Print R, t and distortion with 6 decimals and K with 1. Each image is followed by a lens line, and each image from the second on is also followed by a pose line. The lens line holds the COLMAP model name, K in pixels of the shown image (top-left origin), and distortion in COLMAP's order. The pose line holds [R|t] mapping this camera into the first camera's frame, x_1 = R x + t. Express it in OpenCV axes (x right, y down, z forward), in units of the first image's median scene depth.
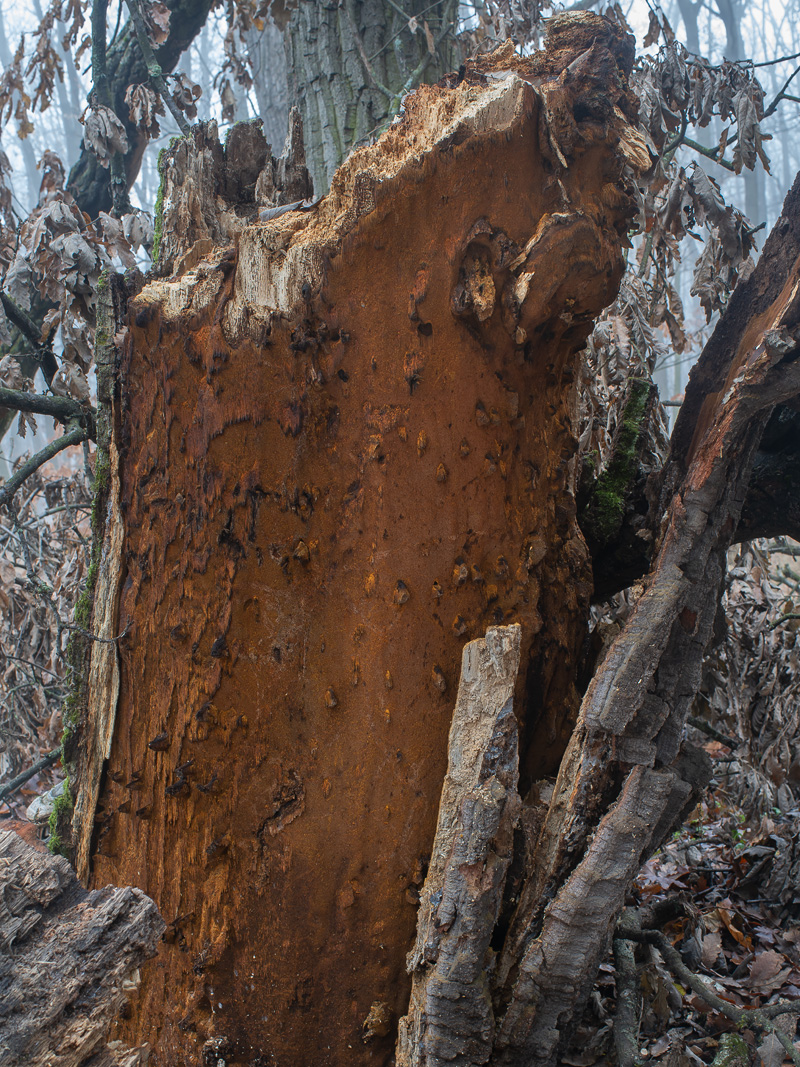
lens RADIAL K [[1757.5, 0, 400.0], [0, 1757.5, 533.5], [0, 0, 1]] dist [-0.076618, 0.152710]
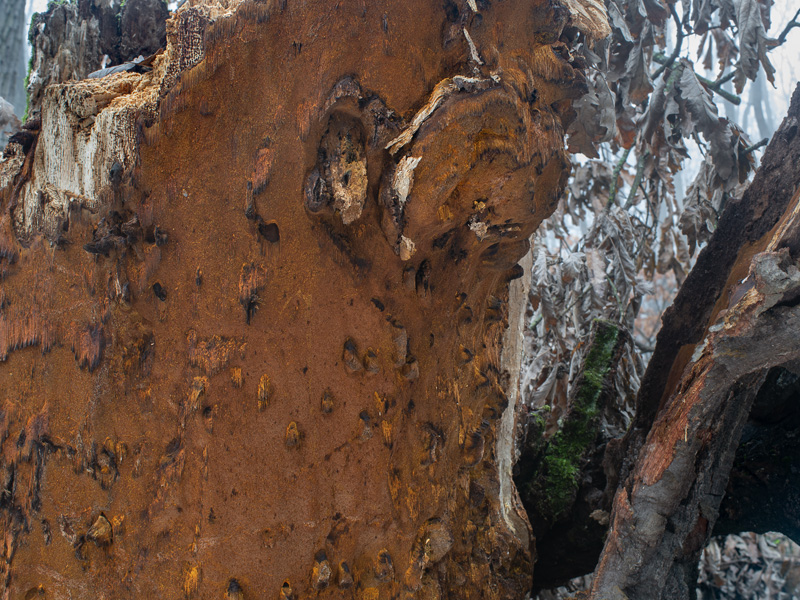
lens RADIAL K [[1317.7, 0, 400.4], [0, 1317.7, 257.5], [0, 0, 1]] dist [-0.076618, 0.152710]
pose [[0.995666, 0.053782, -0.075879, 0.103090], [-0.063133, 0.989920, -0.126775, -0.040508], [0.068296, 0.131016, 0.989025, 0.459583]]
